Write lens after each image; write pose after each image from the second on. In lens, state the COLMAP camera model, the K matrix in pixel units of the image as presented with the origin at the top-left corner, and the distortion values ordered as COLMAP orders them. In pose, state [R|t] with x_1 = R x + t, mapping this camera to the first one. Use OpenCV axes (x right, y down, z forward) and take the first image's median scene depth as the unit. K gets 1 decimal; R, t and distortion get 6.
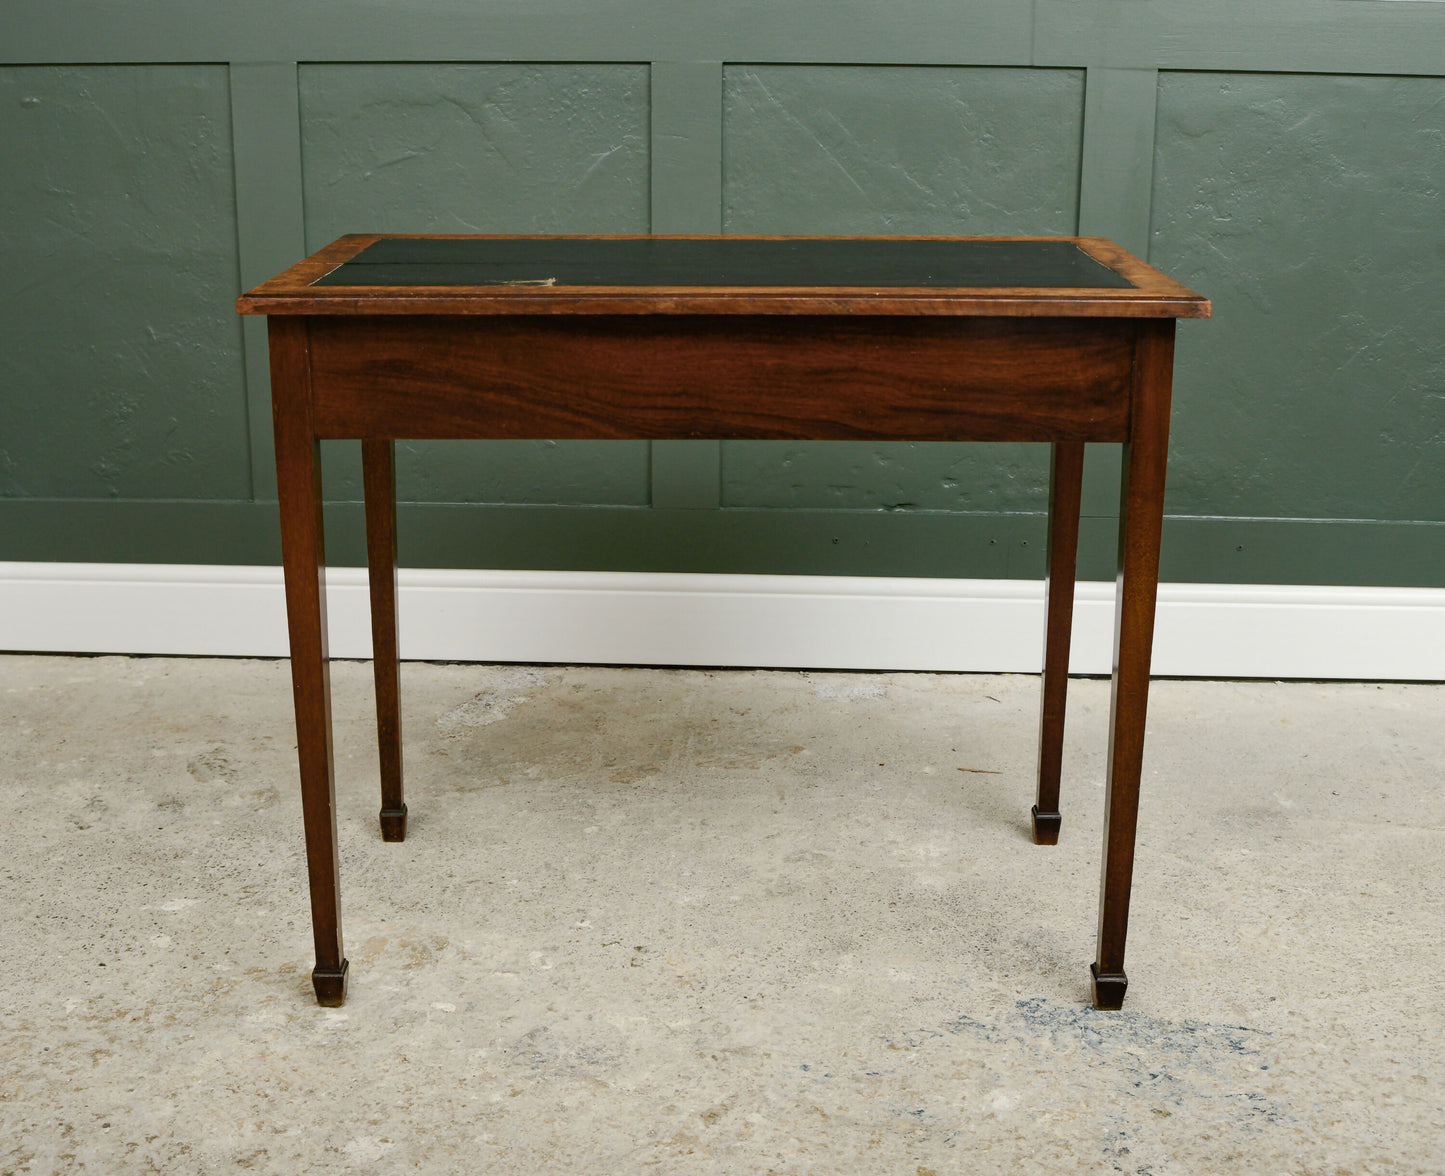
lens RADIAL K [[1871.8, 0, 707.2], [0, 1871.8, 530.1], [0, 0, 1]] dist [-0.113610, 0.100125]
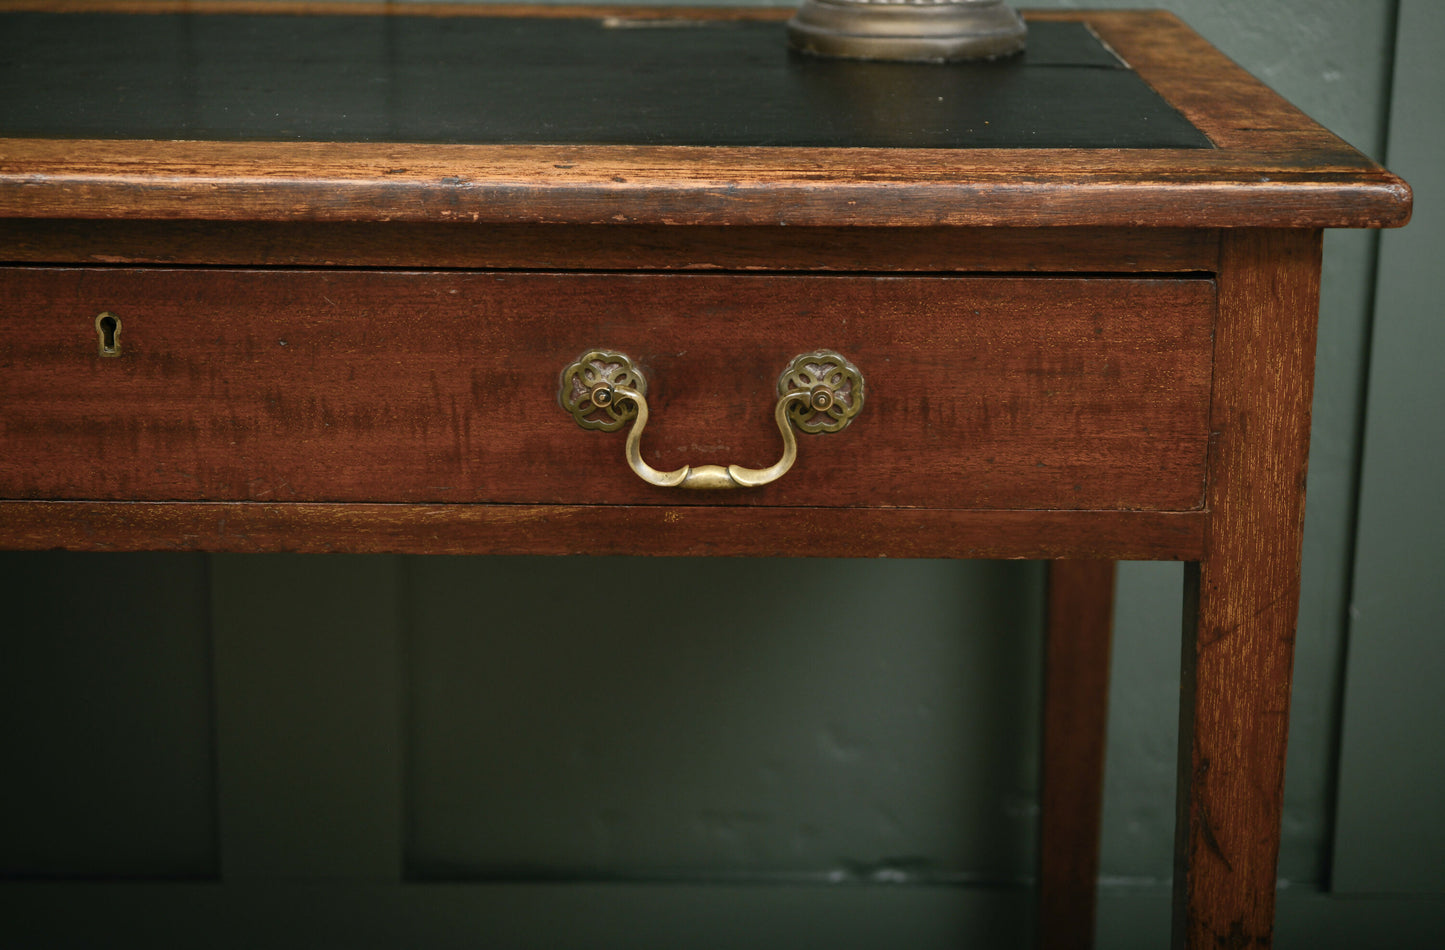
lens RADIAL K [[2740.3, 0, 722.5], [0, 2740.3, 475.0], [0, 0, 1]] dist [0.037718, 0.061980]
pose [[0.998293, -0.007286, 0.057956, 0.050665], [0.007789, 0.999934, -0.008472, -0.112864], [-0.057891, 0.008909, 0.998283, 0.596475]]
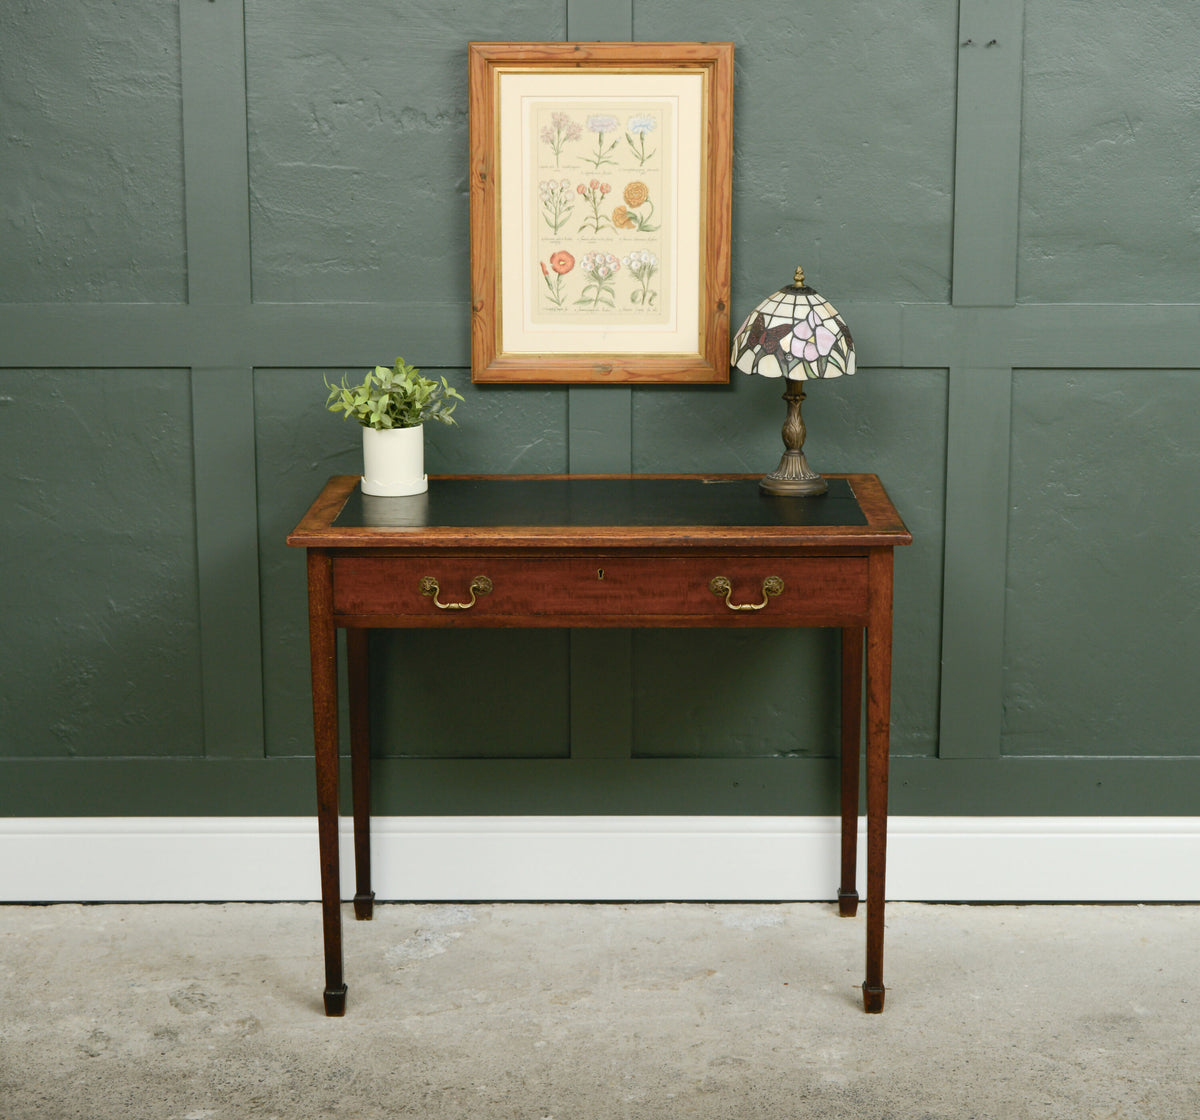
lens RADIAL K [[2327.6, 0, 610.1], [0, 2327.6, 544.1], [0, 0, 1]] dist [0.000086, 0.049020]
pose [[0.999066, -0.015044, 0.040514, -0.079282], [0.018303, 0.996520, -0.081320, -0.033206], [-0.039150, 0.081986, 0.995864, -0.509853]]
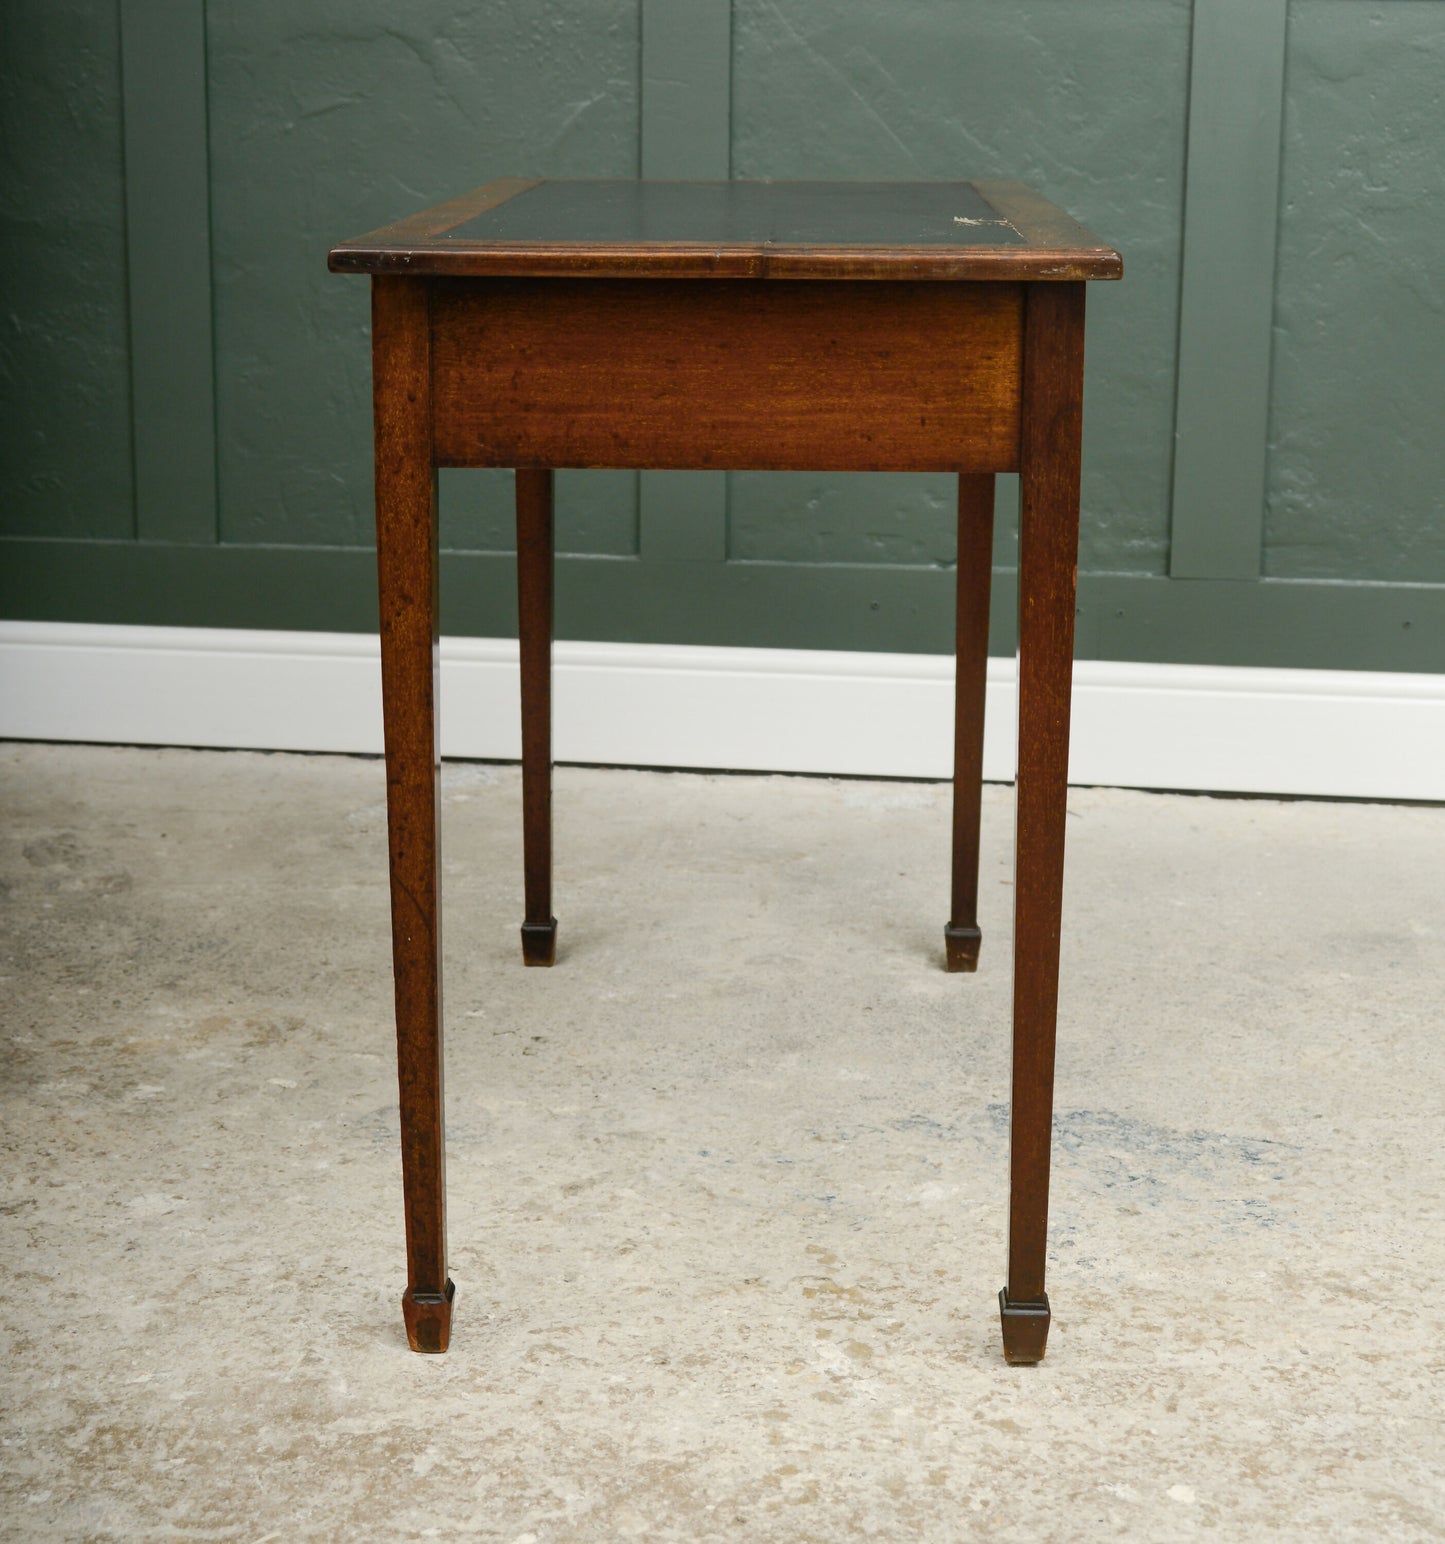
lens RADIAL K [[2791.5, 0, 724.4], [0, 2791.5, 575.7], [0, 0, 1]] dist [-0.025316, 0.059664]
pose [[0.996612, 0.021209, -0.079465, 0.128919], [-0.027326, 0.996680, -0.076694, 0.109781], [0.077575, 0.078605, 0.993883, -0.198374]]
